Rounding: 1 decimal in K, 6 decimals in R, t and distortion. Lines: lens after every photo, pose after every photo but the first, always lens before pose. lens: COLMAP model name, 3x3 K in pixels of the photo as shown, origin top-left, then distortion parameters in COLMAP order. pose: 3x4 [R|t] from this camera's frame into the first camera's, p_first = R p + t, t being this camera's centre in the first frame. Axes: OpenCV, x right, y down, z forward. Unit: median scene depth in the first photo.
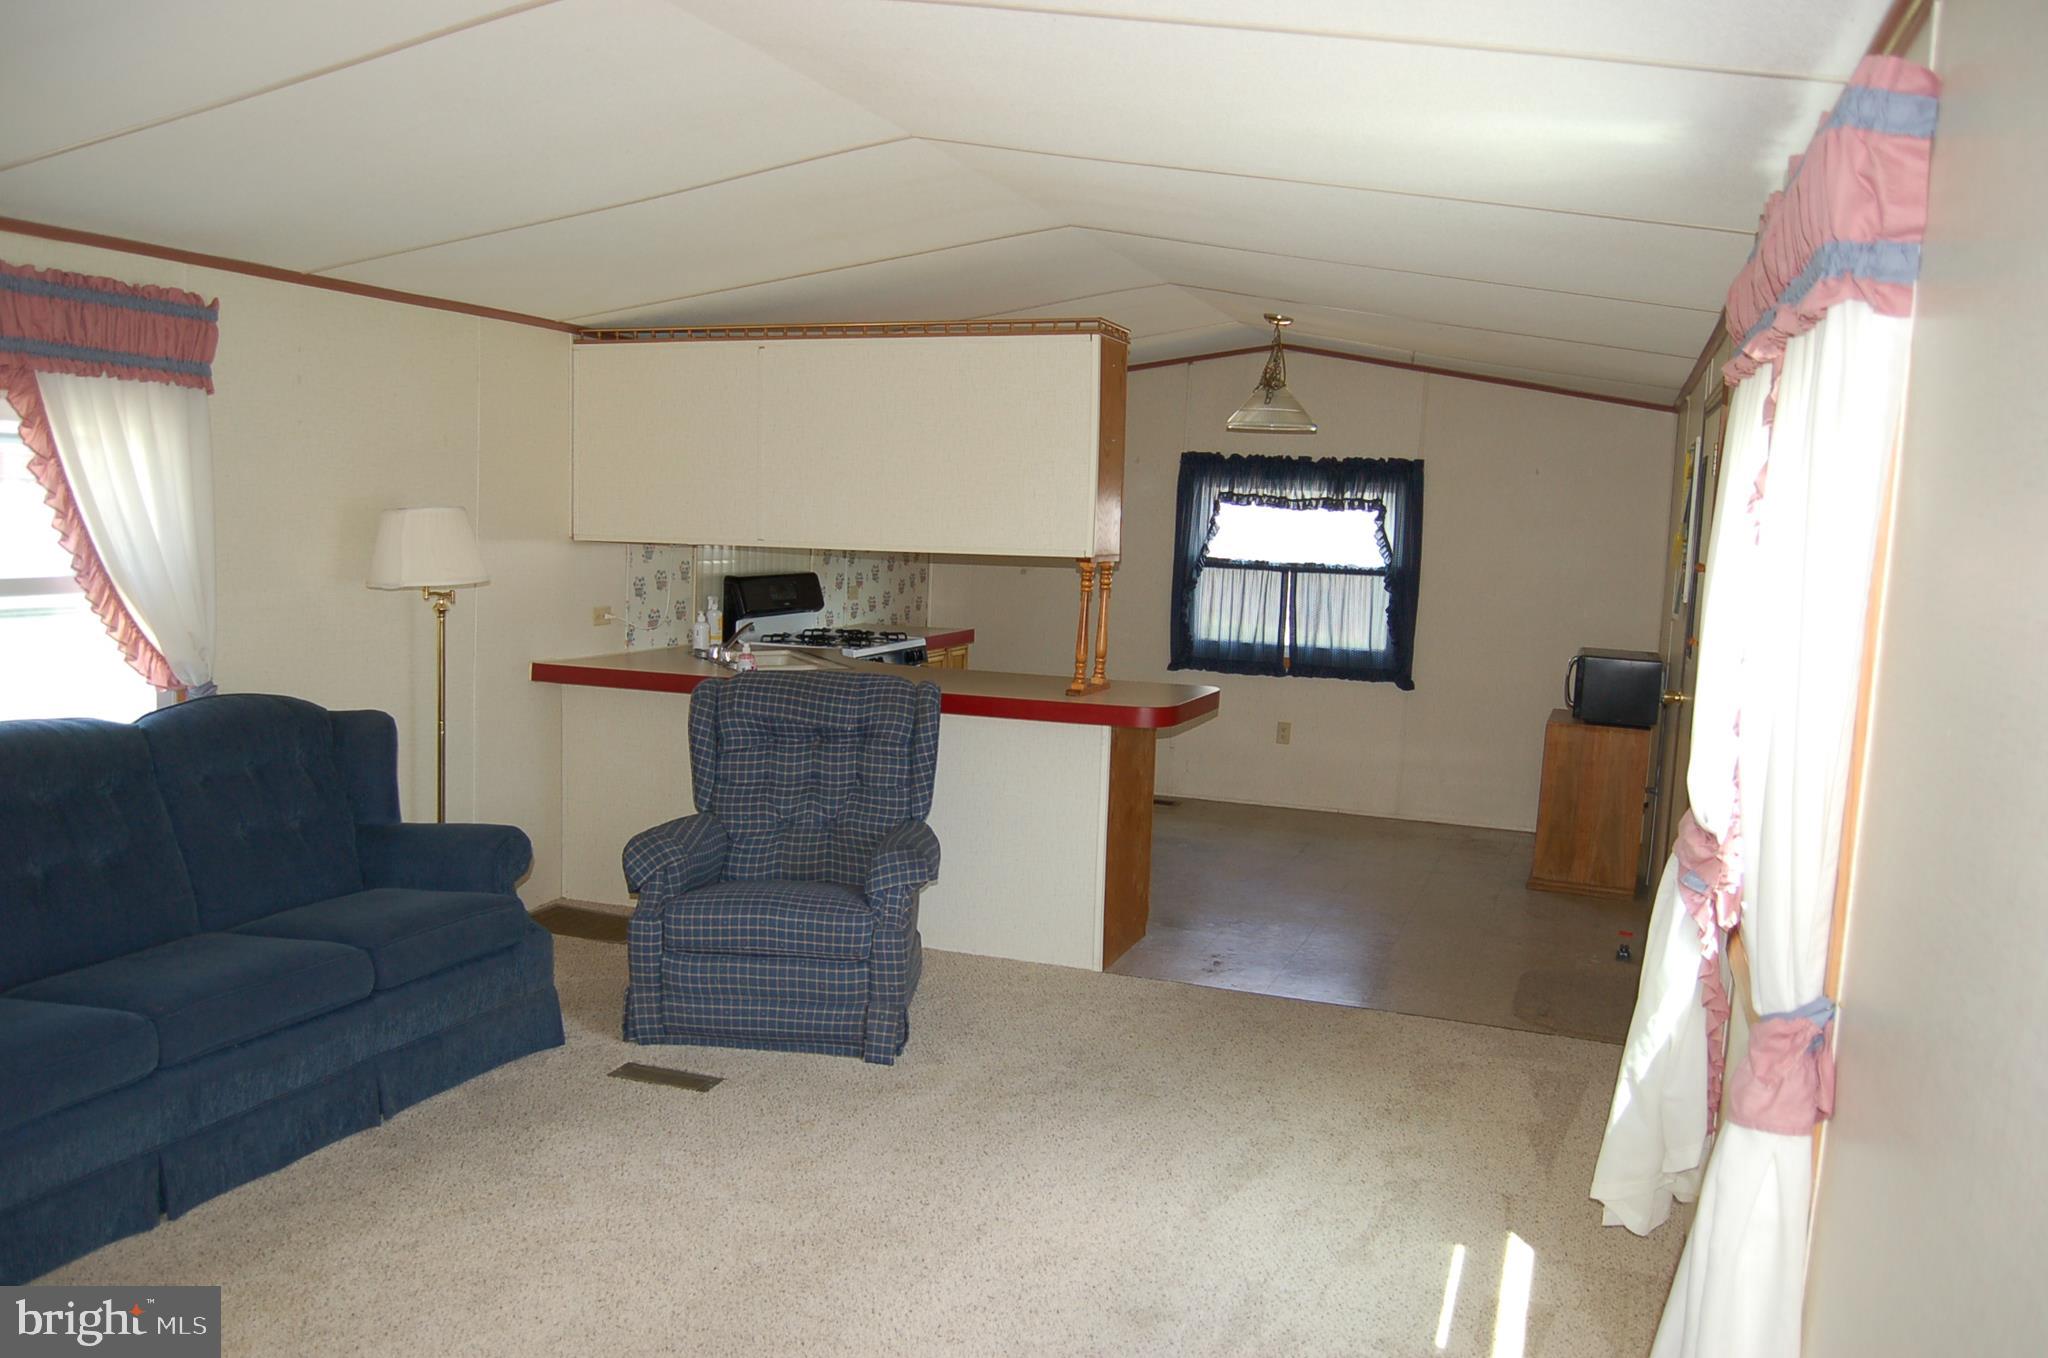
lens RADIAL K [[1596.1, 0, 1018.6], [0, 1596.1, 686.2], [0, 0, 1]] dist [-0.075831, 0.025599]
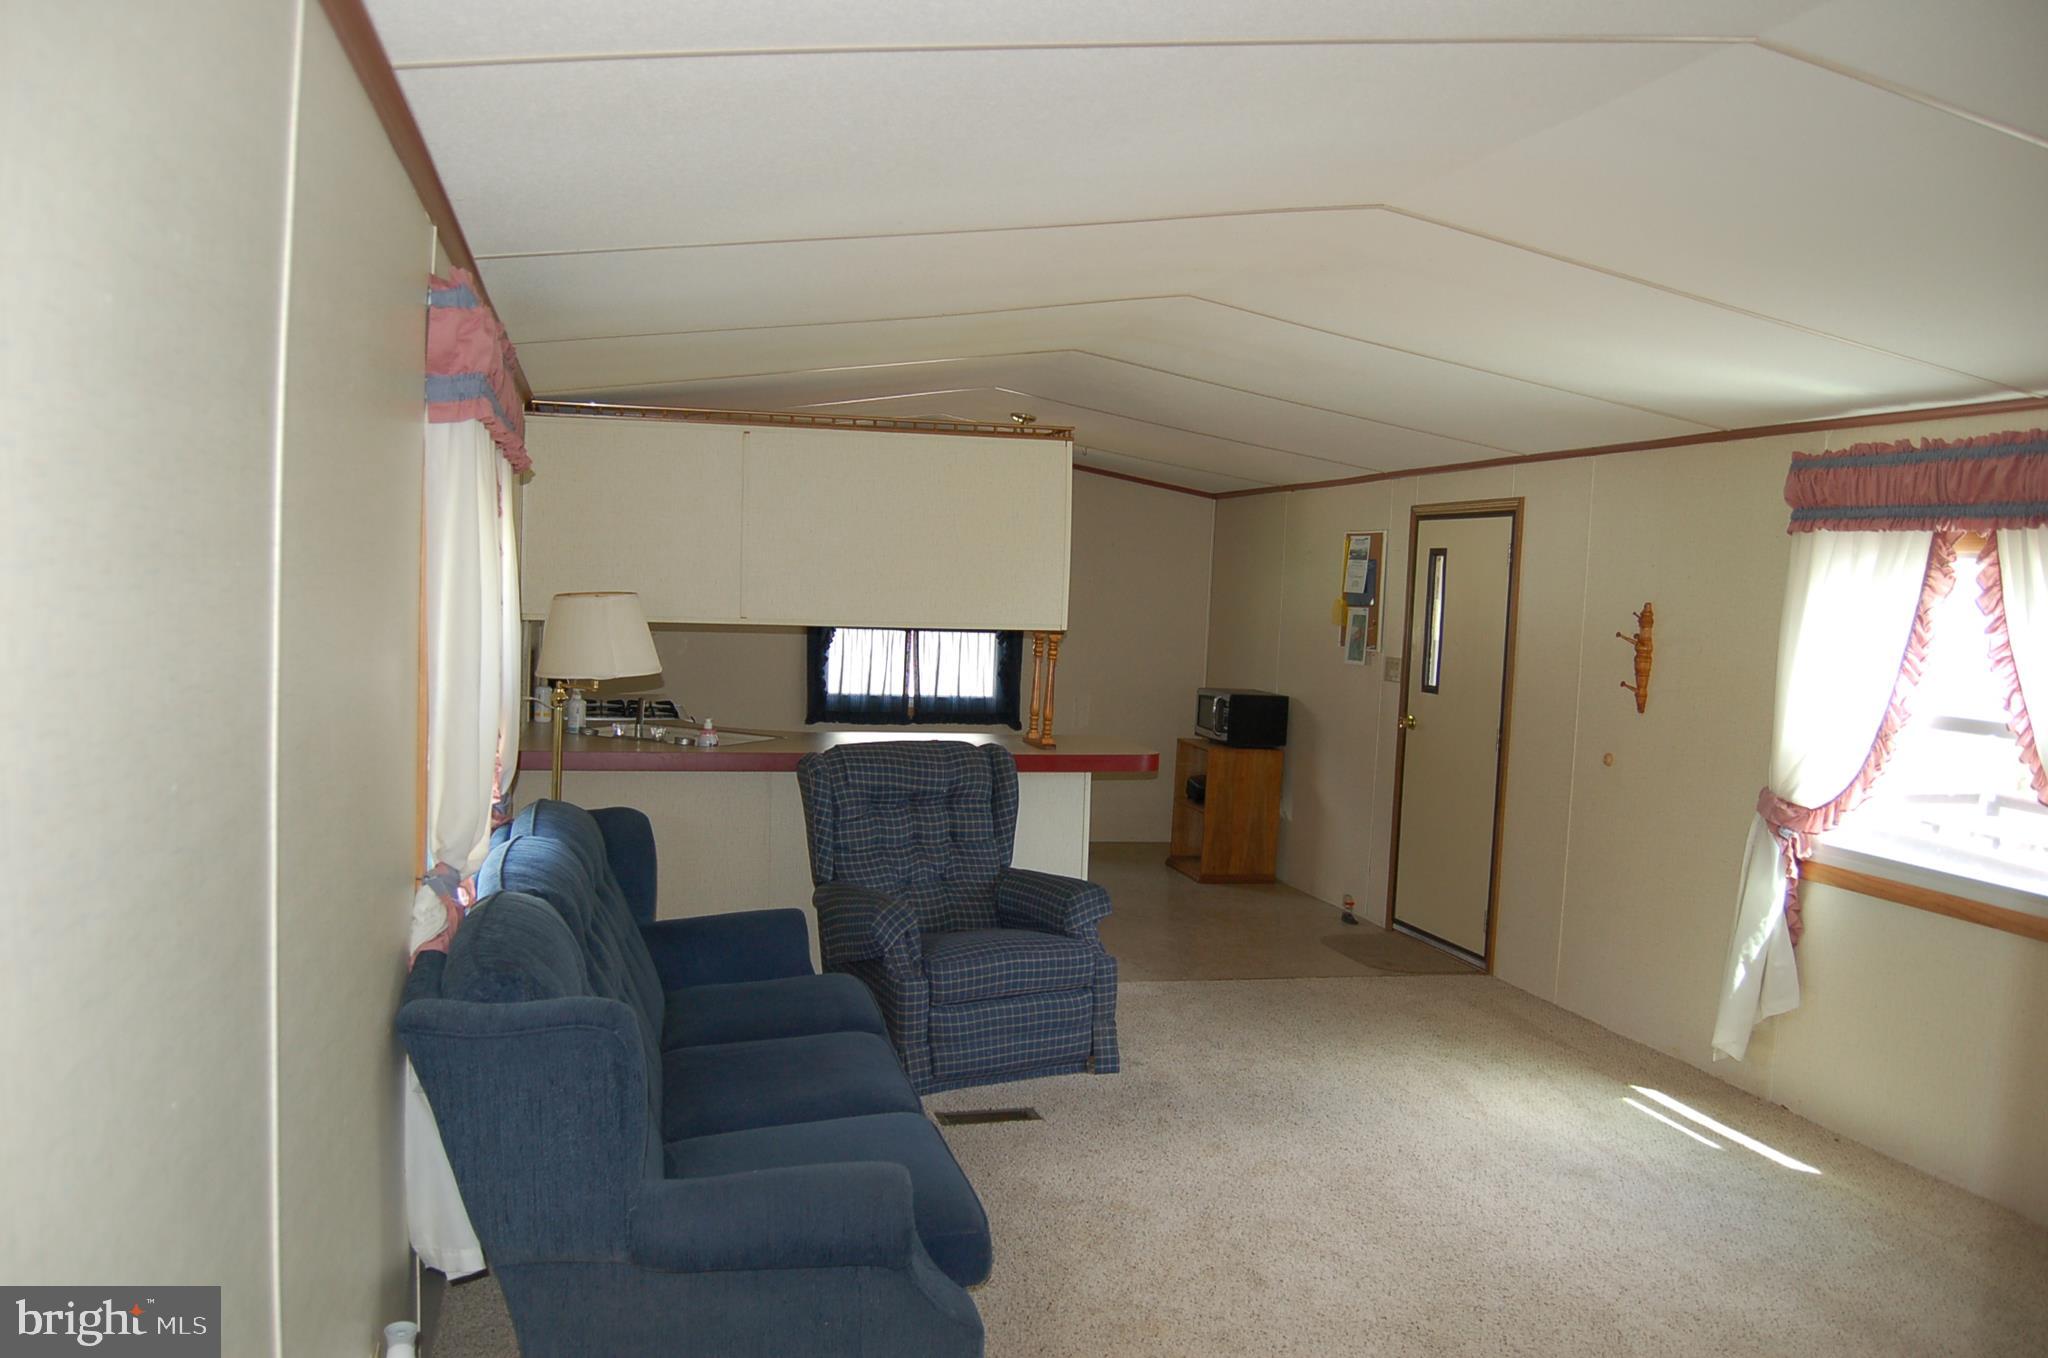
lens RADIAL K [[1596.1, 0, 1013.0], [0, 1596.1, 678.9], [0, 0, 1]] dist [-0.075831, 0.025599]
pose [[0.821237, -0.036290, 0.569432, -0.696090], [0.052324, 0.998560, -0.011824, -0.035435], [-0.568183, 0.039505, 0.821954, 0.063016]]
